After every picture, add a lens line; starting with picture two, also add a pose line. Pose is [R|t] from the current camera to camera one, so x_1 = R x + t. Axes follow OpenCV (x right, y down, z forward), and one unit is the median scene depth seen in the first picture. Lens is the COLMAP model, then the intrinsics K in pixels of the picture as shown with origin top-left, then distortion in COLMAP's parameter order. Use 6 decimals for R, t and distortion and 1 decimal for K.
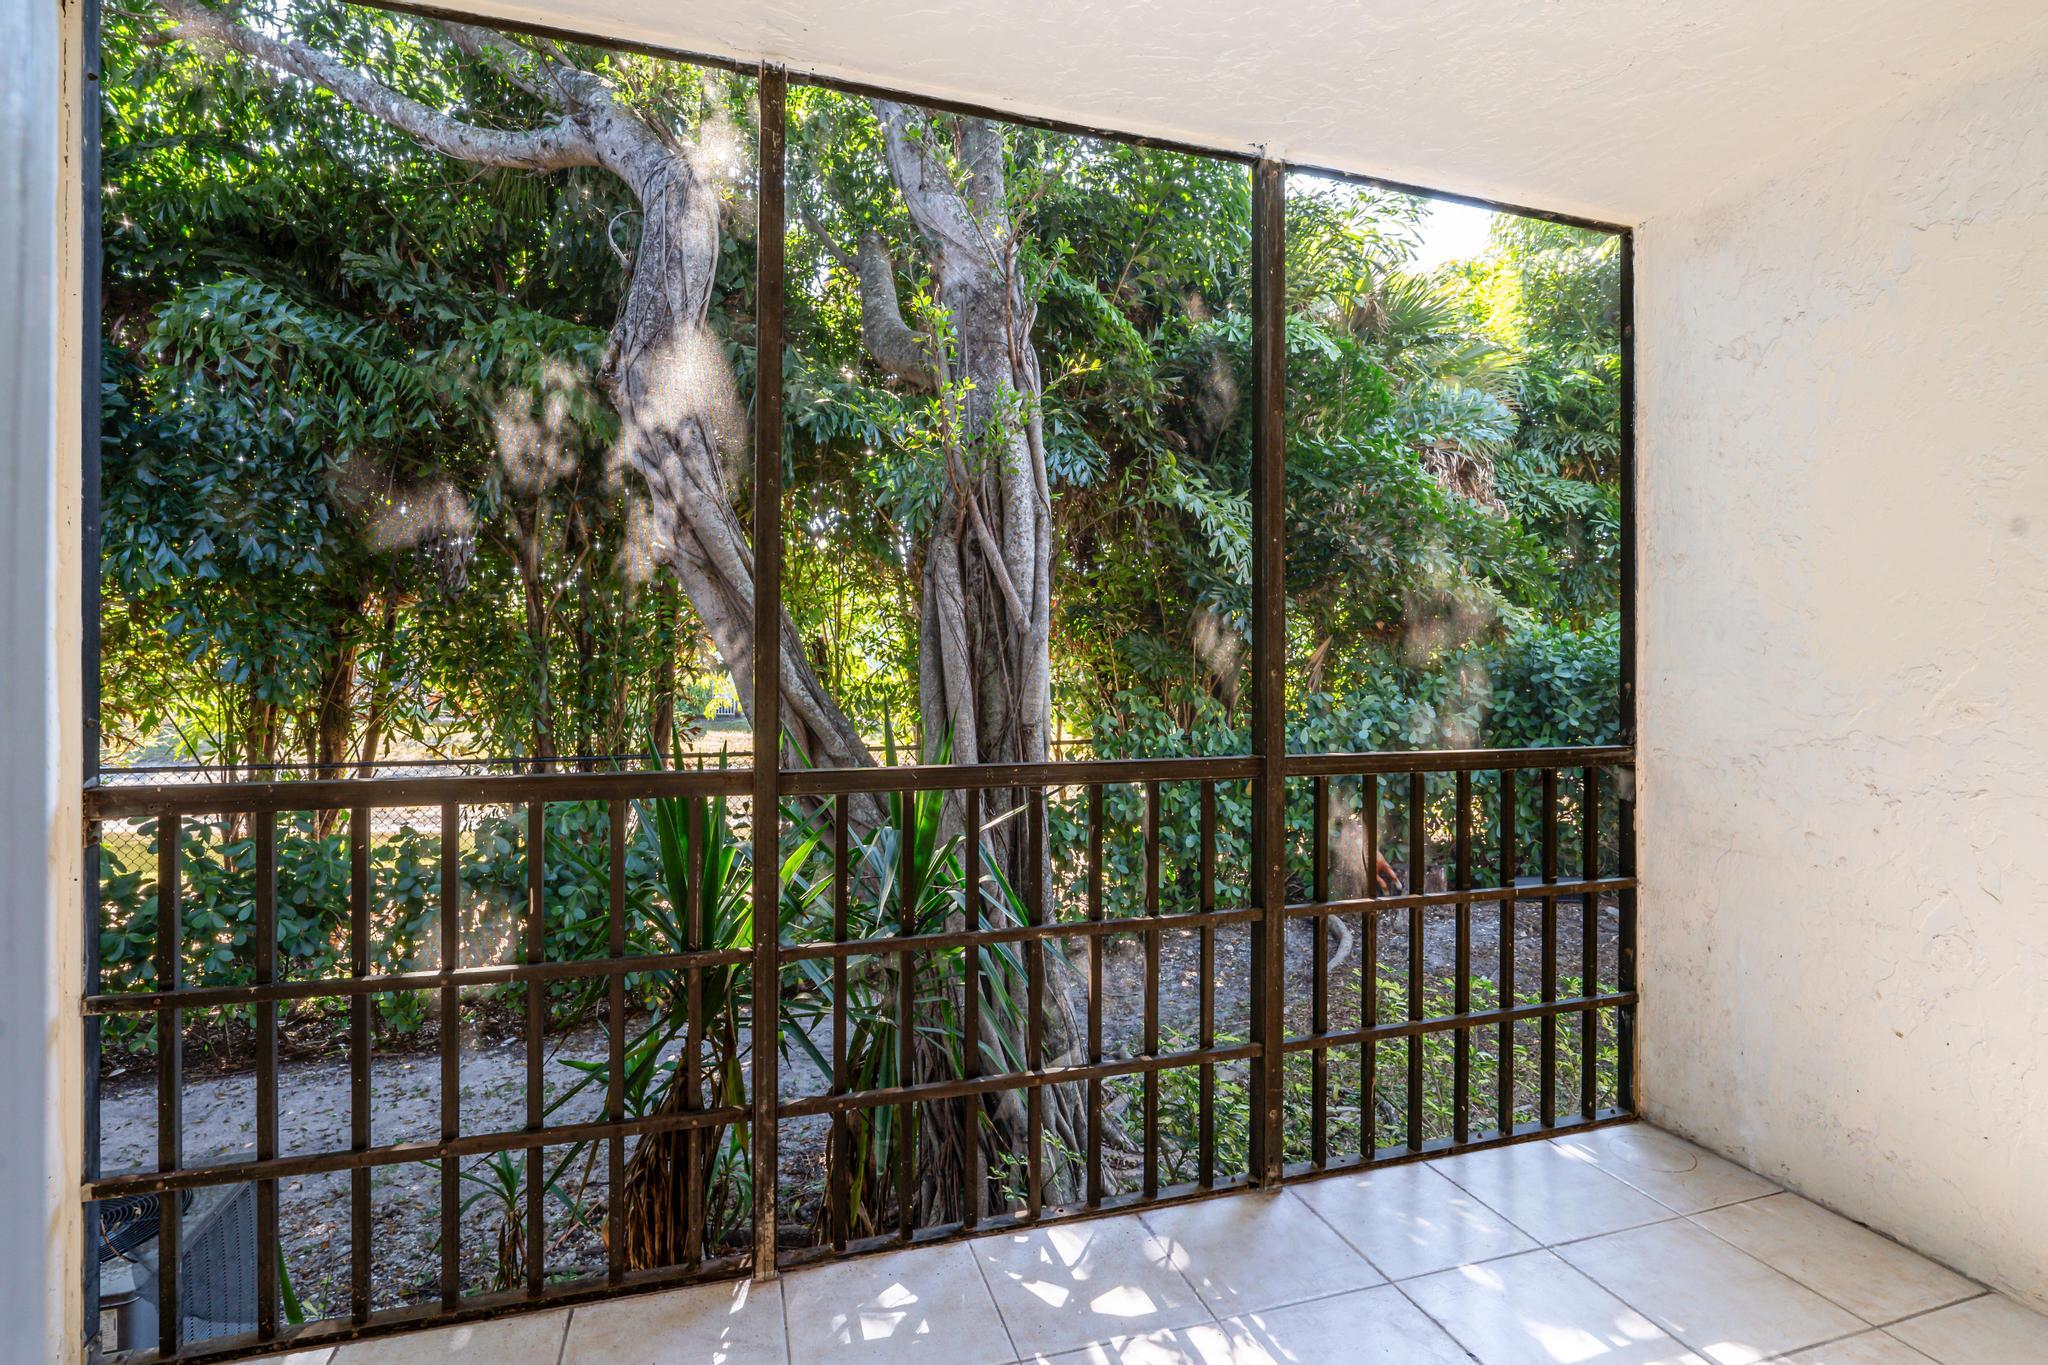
lens RADIAL K [[942.5, 0, 1028.7], [0, 942.5, 672.6], [0, 0, 1]] dist [0.005909, 0.000426]
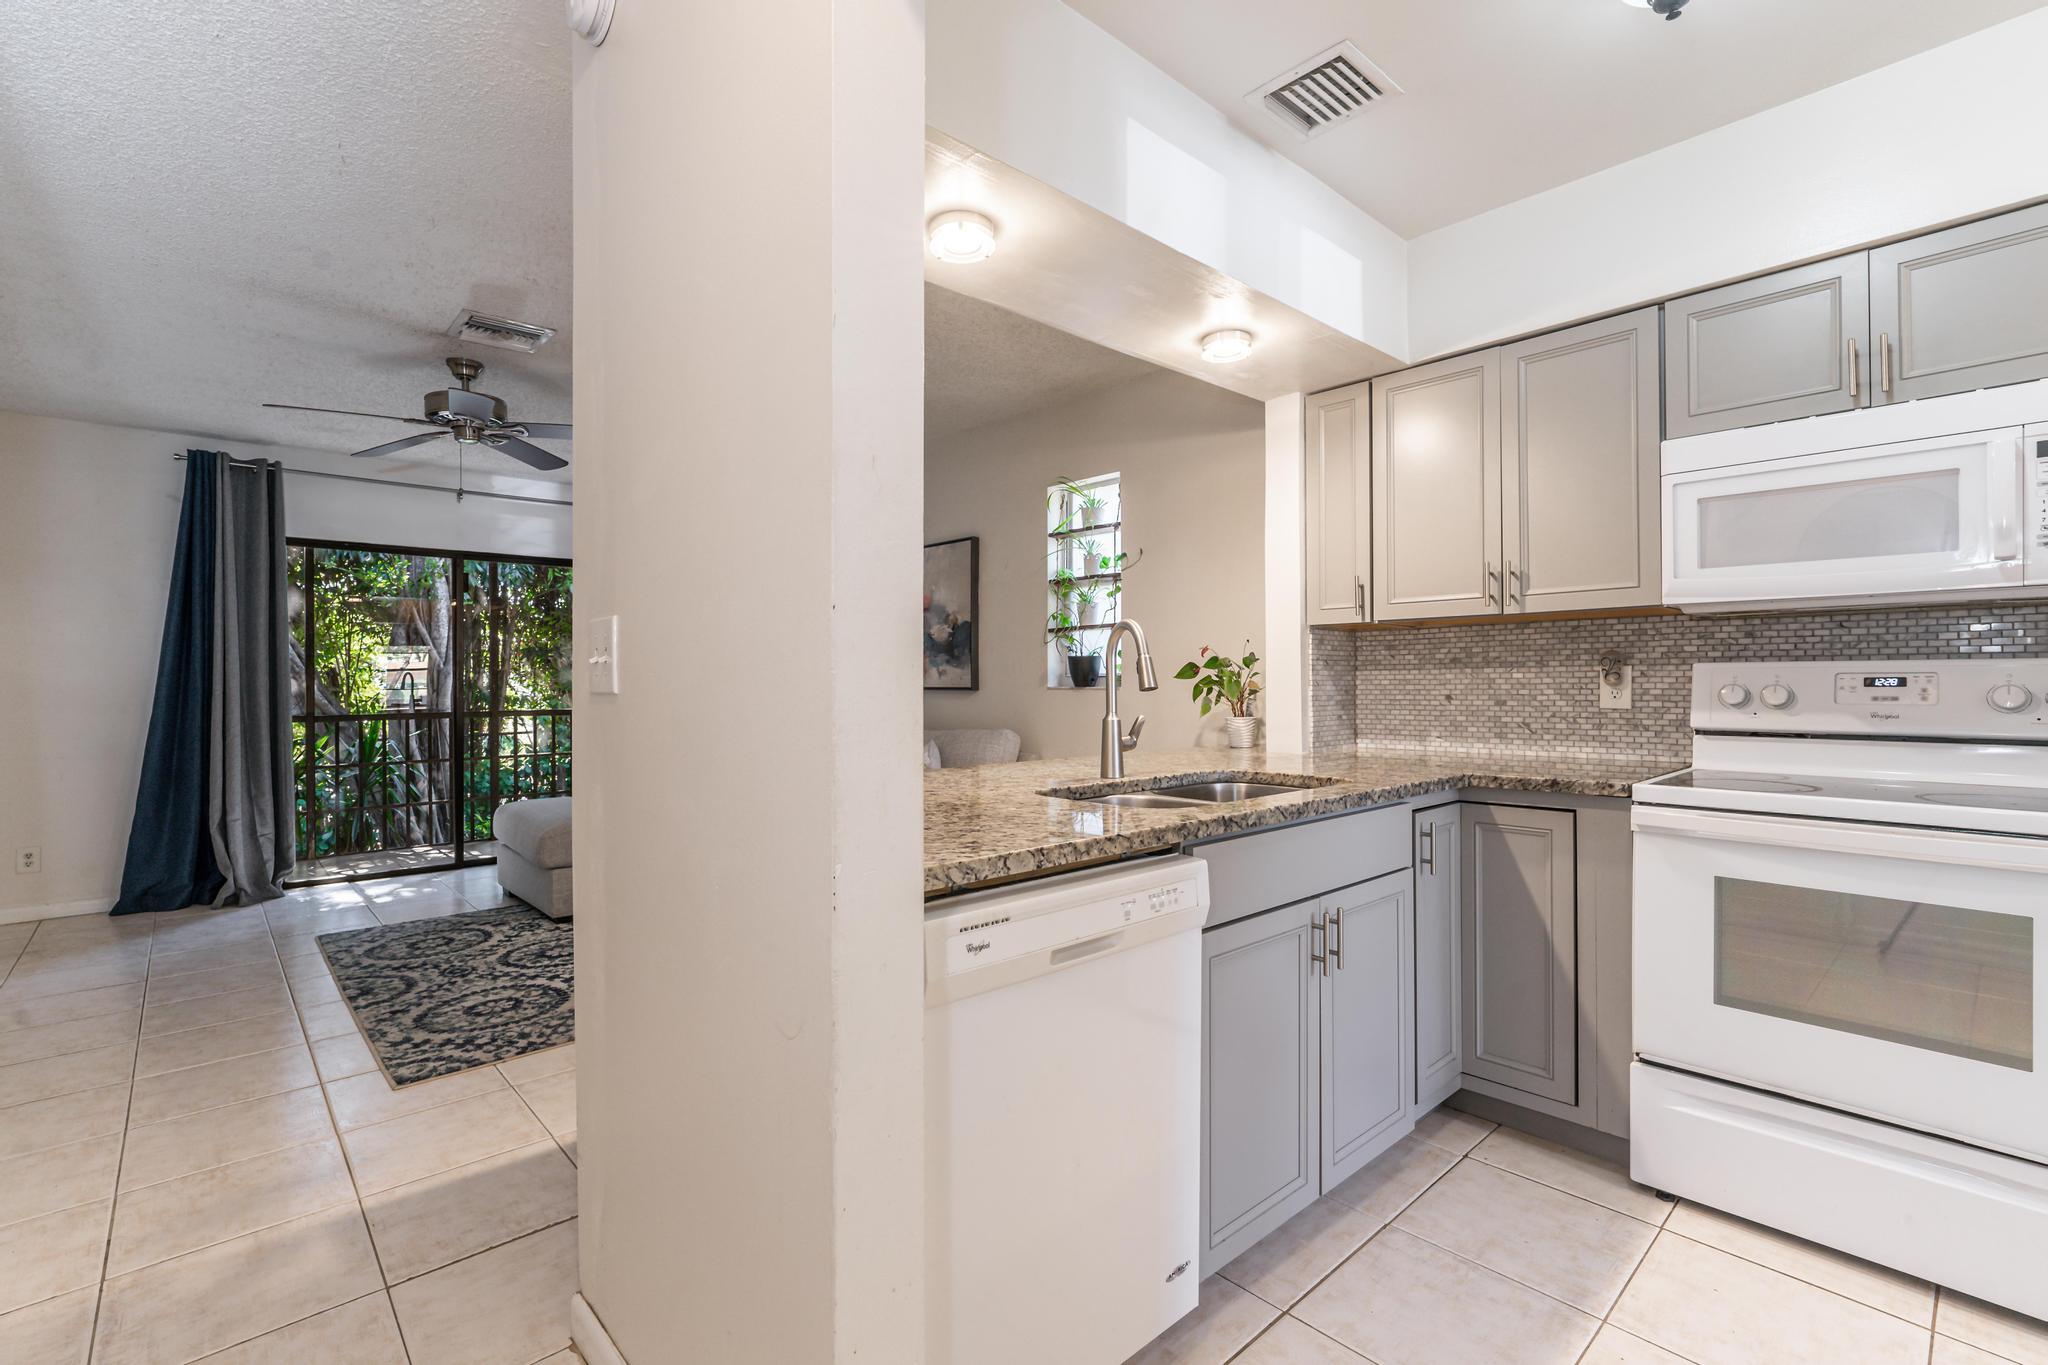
lens RADIAL K [[921.8, 0, 1020.4], [0, 921.8, 681.1], [0, 0, 1]] dist [-0.003428, 0.006387]
pose [[0.913162, -0.009399, 0.407488, 0.358740], [0.013590, 0.999880, -0.007391, 0.019372], [-0.407370, 0.012287, 0.913181, -1.565134]]
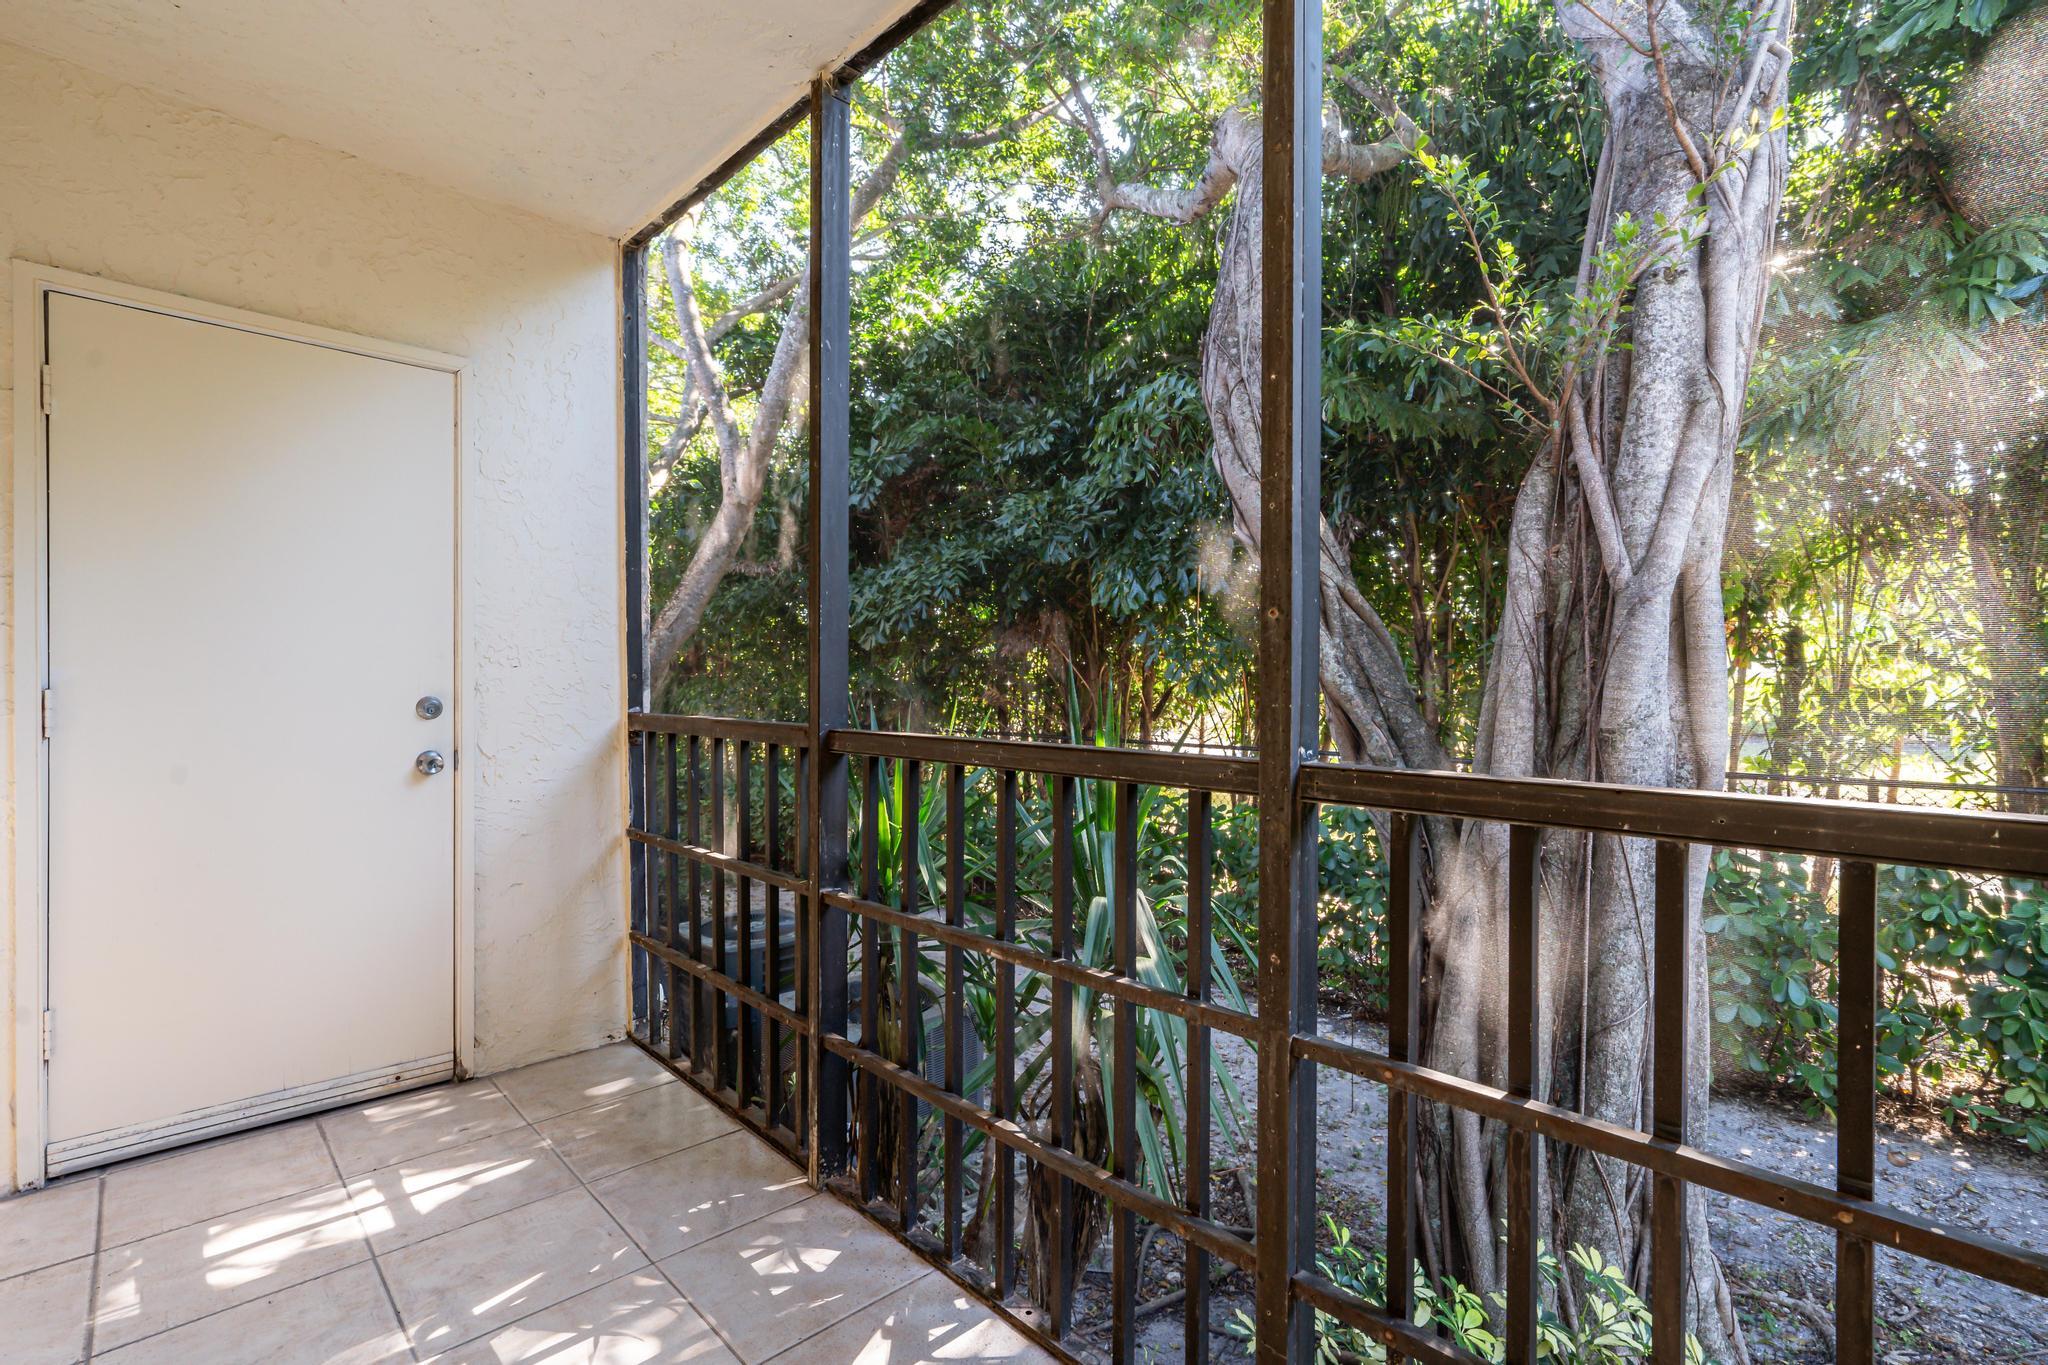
lens RADIAL K [[942.5, 0, 1045.8], [0, 942.5, 684.6], [0, 0, 1]] dist [0.005909, 0.000426]
pose [[0.469896, 0.006006, -0.882702, 0.378648], [-0.005046, 0.999979, 0.004117, 0.021864], [0.882708, 0.002520, 0.469916, 0.330310]]
